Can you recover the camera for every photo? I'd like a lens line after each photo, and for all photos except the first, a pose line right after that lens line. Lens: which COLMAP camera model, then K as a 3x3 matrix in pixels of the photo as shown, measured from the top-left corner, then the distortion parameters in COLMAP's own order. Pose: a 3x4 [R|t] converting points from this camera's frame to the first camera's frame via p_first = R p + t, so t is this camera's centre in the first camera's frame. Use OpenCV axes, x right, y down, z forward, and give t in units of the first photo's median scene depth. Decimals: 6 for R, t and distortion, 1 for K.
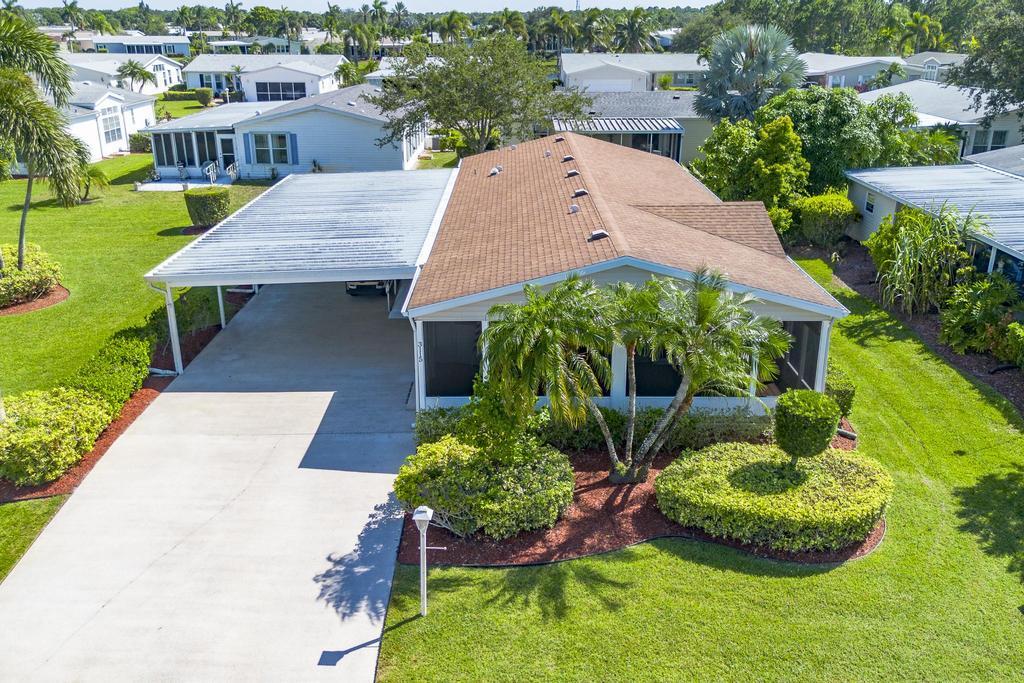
lens RADIAL K [[866.5, 0, 513.5], [0, 866.5, 336.6], [0, 0, 1]] dist [0.049148, -0.037893]
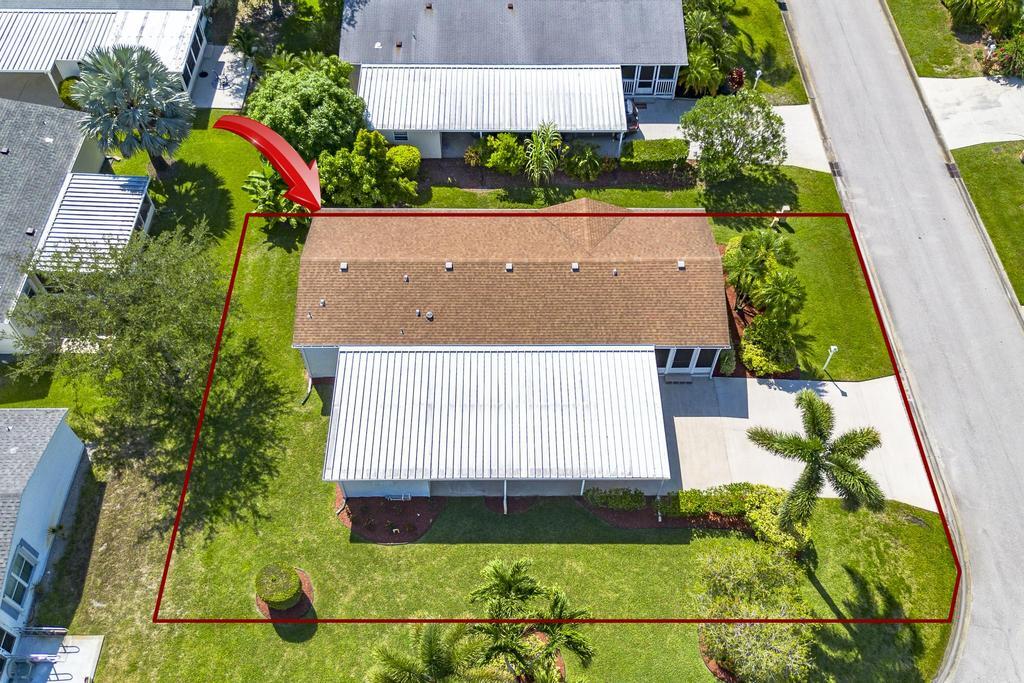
lens RADIAL K [[866.5, 0, 513.0], [0, 866.5, 338.8], [0, 0, 1]] dist [0.049148, -0.037893]
pose [[-0.009743, -0.809930, 0.586446, -1.538368], [0.331824, 0.550623, 0.765968, -2.114813], [-0.943291, 0.202060, 0.263390, 0.981984]]
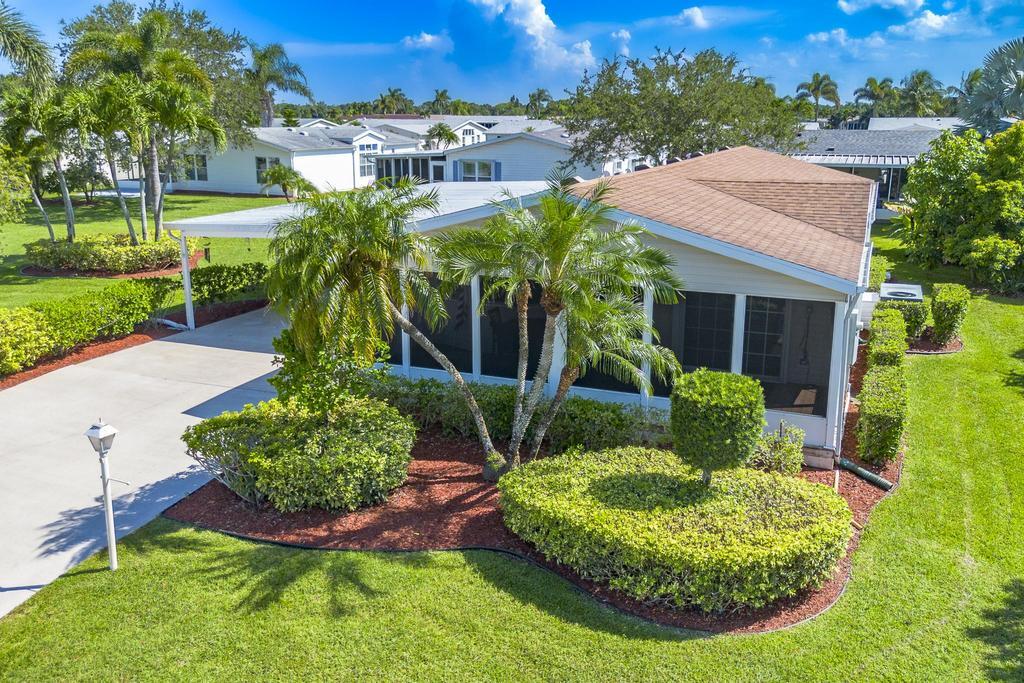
lens RADIAL K [[866.5, 0, 513.6], [0, 866.5, 338.7], [0, 0, 1]] dist [0.049148, -0.037893]
pose [[0.924759, 0.095889, -0.368275, 0.404841], [-0.131413, 0.988668, -0.072563, 0.100338], [0.357144, 0.115500, 0.926881, 0.302163]]
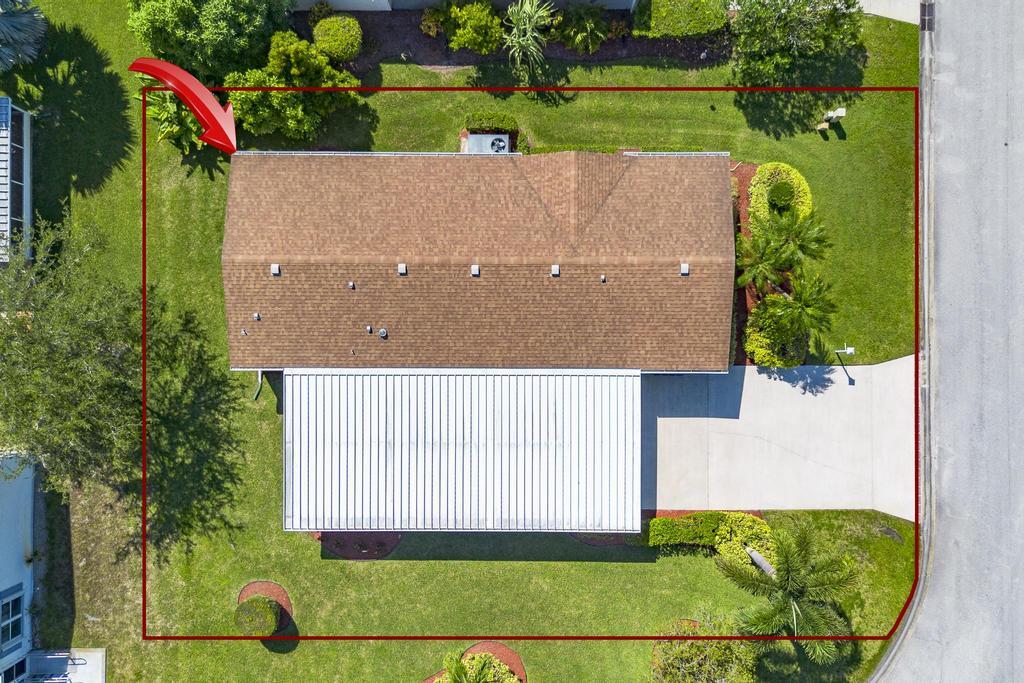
lens RADIAL K [[866.5, 0, 513.2], [0, 866.5, 343.0], [0, 0, 1]] dist [0.049148, -0.037893]
pose [[0.003550, -0.999956, 0.008649, -0.082149], [0.354362, 0.009346, 0.935062, -2.216942], [-0.935102, -0.000255, 0.354379, 0.789946]]
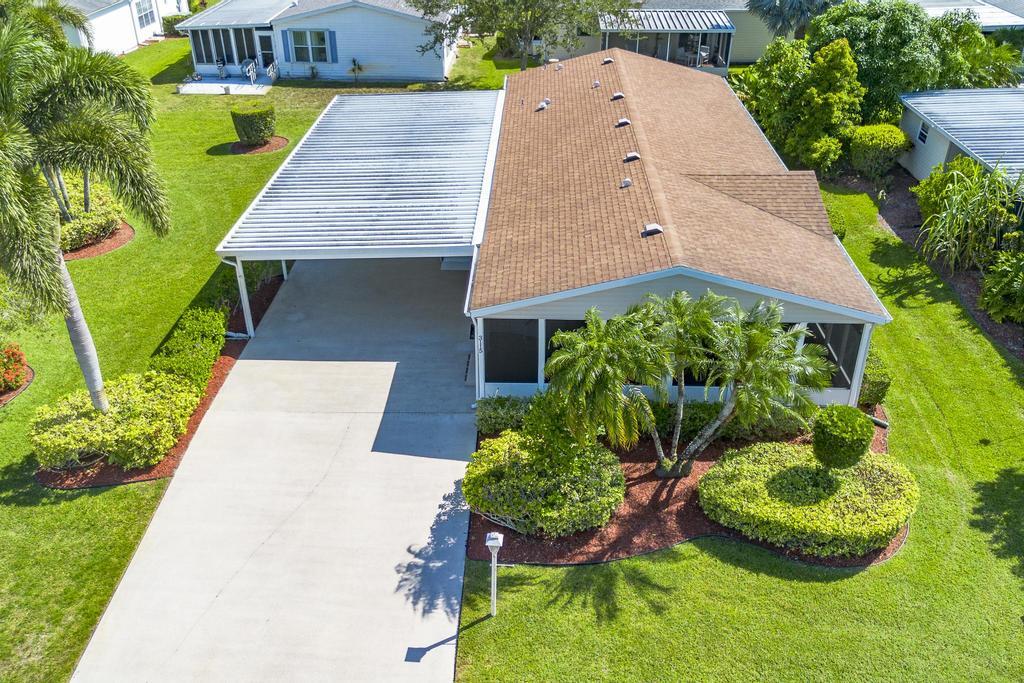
lens RADIAL K [[866.5, 0, 512.9], [0, 866.5, 336.6], [0, 0, 1]] dist [0.049148, -0.037893]
pose [[0.999401, 0.016118, -0.030627, -0.038749], [-0.010349, 0.983624, 0.179934, -0.201270], [0.033026, -0.179510, 0.983202, -0.050846]]
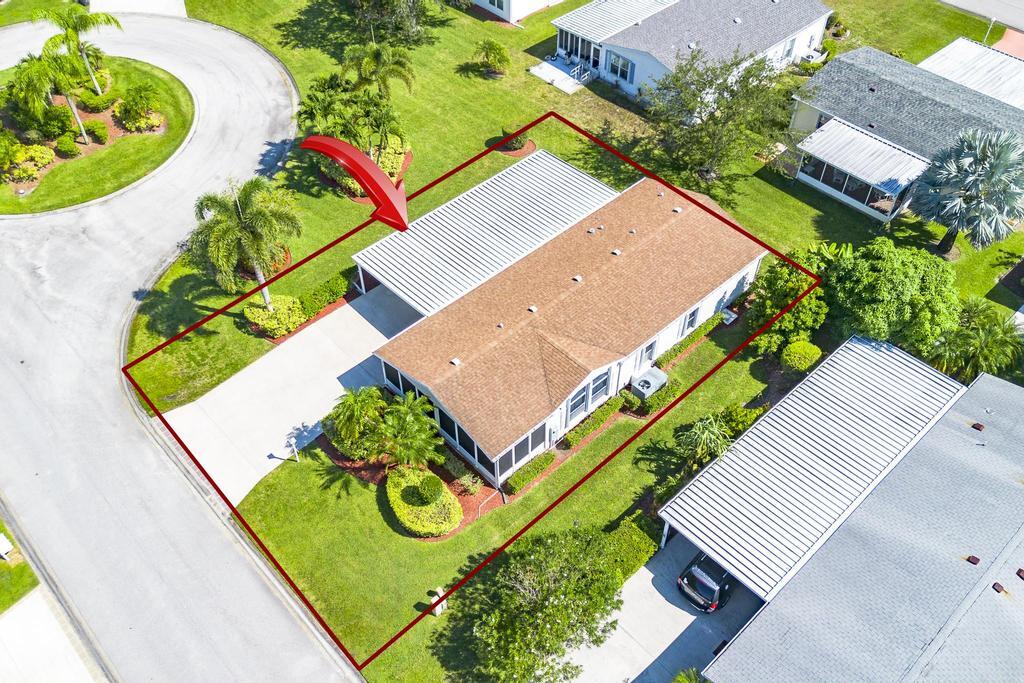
lens RADIAL K [[866.5, 0, 512.7], [0, 866.5, 339.1], [0, 0, 1]] dist [0.049148, -0.037893]
pose [[0.682481, 0.536933, -0.495906, 1.403521], [-0.246894, 0.807959, 0.535019, -1.535606], [0.687941, -0.242704, 0.683982, -0.404757]]
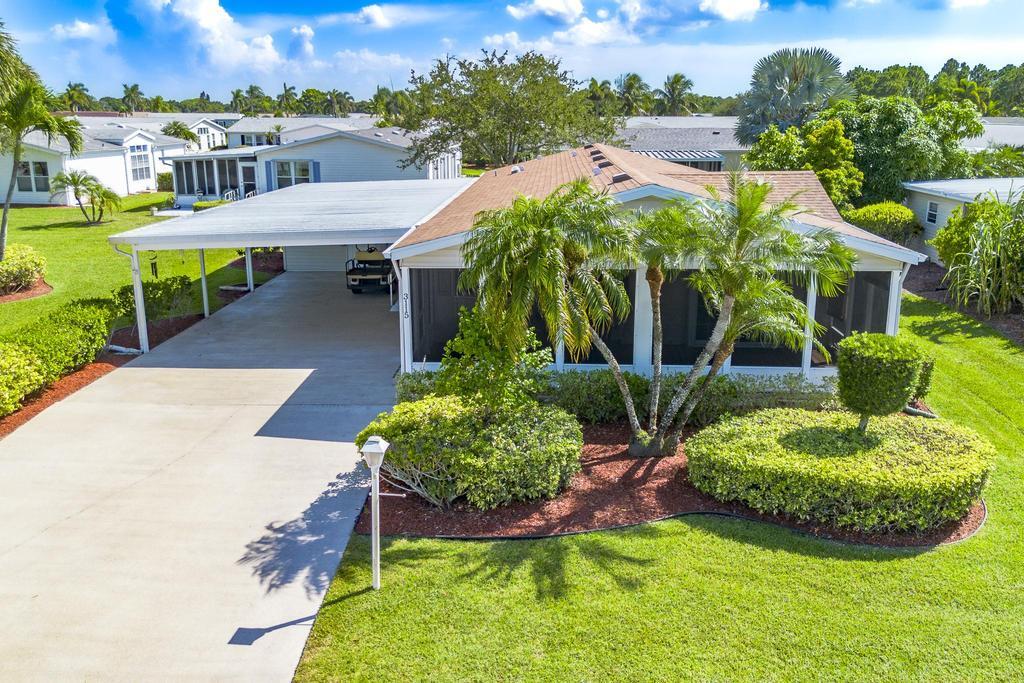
lens RADIAL K [[866.5, 0, 513.5], [0, 866.5, 338.1], [0, 0, 1]] dist [0.049148, -0.037893]
pose [[0.998766, 0.011633, -0.048287, 0.041236], [-0.016203, 0.995311, -0.095357, 0.139442], [0.046952, 0.096022, 0.994271, 0.184044]]
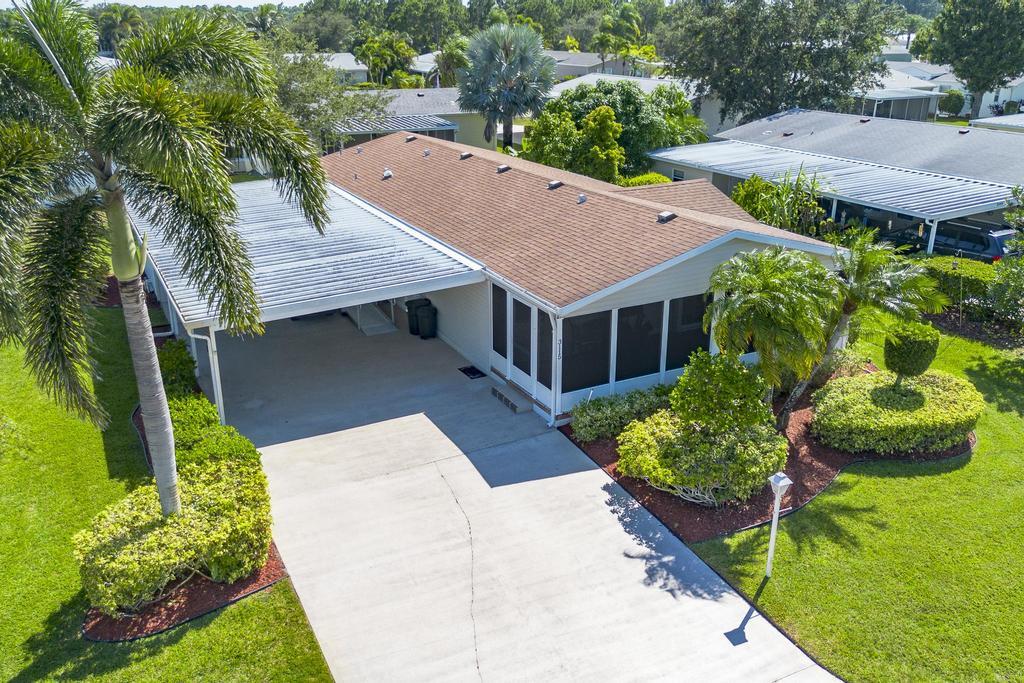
lens RADIAL K [[866.5, 0, 512.0], [0, 866.5, 337.1], [0, 0, 1]] dist [0.049148, -0.037893]
pose [[0.886280, -0.158922, 0.435031, -0.642646], [0.158823, 0.986619, 0.036858, -0.045623], [-0.435067, 0.036426, 0.899661, 0.137794]]
